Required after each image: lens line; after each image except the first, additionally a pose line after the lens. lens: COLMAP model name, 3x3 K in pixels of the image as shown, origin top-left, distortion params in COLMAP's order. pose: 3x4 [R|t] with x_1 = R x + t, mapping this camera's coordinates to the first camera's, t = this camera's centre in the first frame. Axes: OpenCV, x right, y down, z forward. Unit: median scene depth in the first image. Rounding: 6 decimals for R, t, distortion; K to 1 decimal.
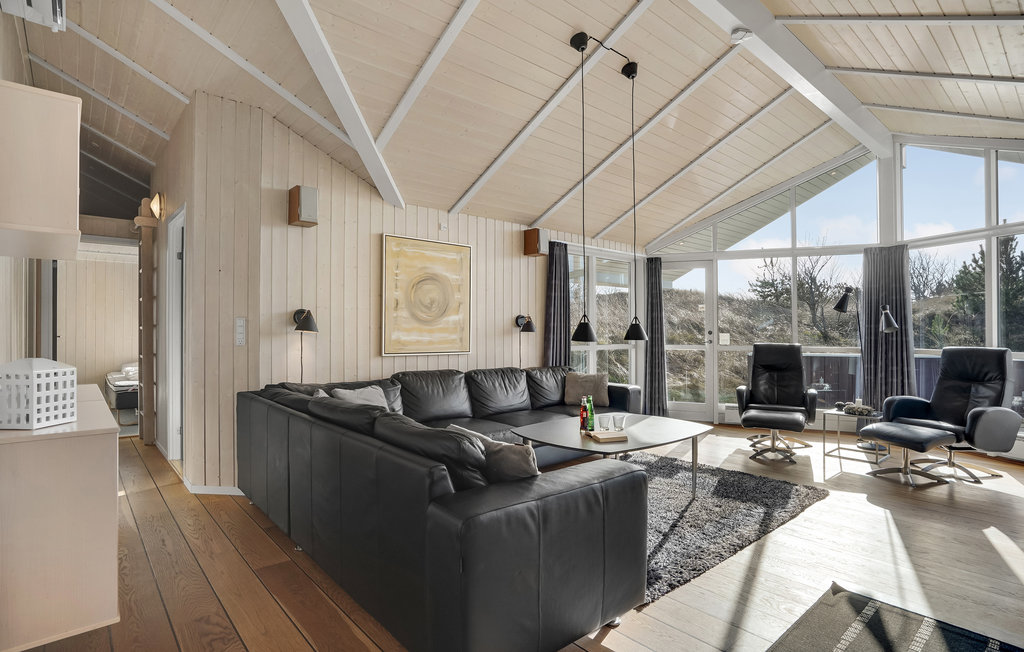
lens RADIAL K [[517.7, 0, 495.4], [0, 517.7, 320.6], [0, 0, 1]] dist [-0.044823, 0.017031]
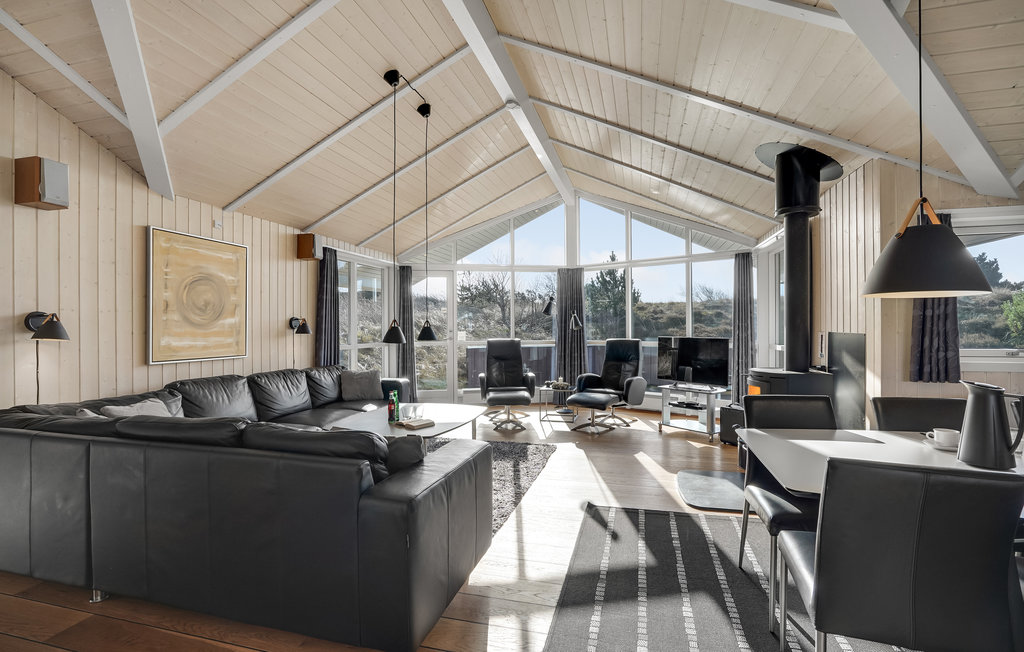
lens RADIAL K [[480.1, 0, 504.6], [0, 480.1, 322.4], [0, 0, 1]] dist [-0.042319, 0.009314]
pose [[0.828289, -0.005439, 0.560274, -0.159799], [0.000315, 0.999957, 0.009242, -0.010702], [-0.560300, -0.007479, 0.828256, -0.006782]]
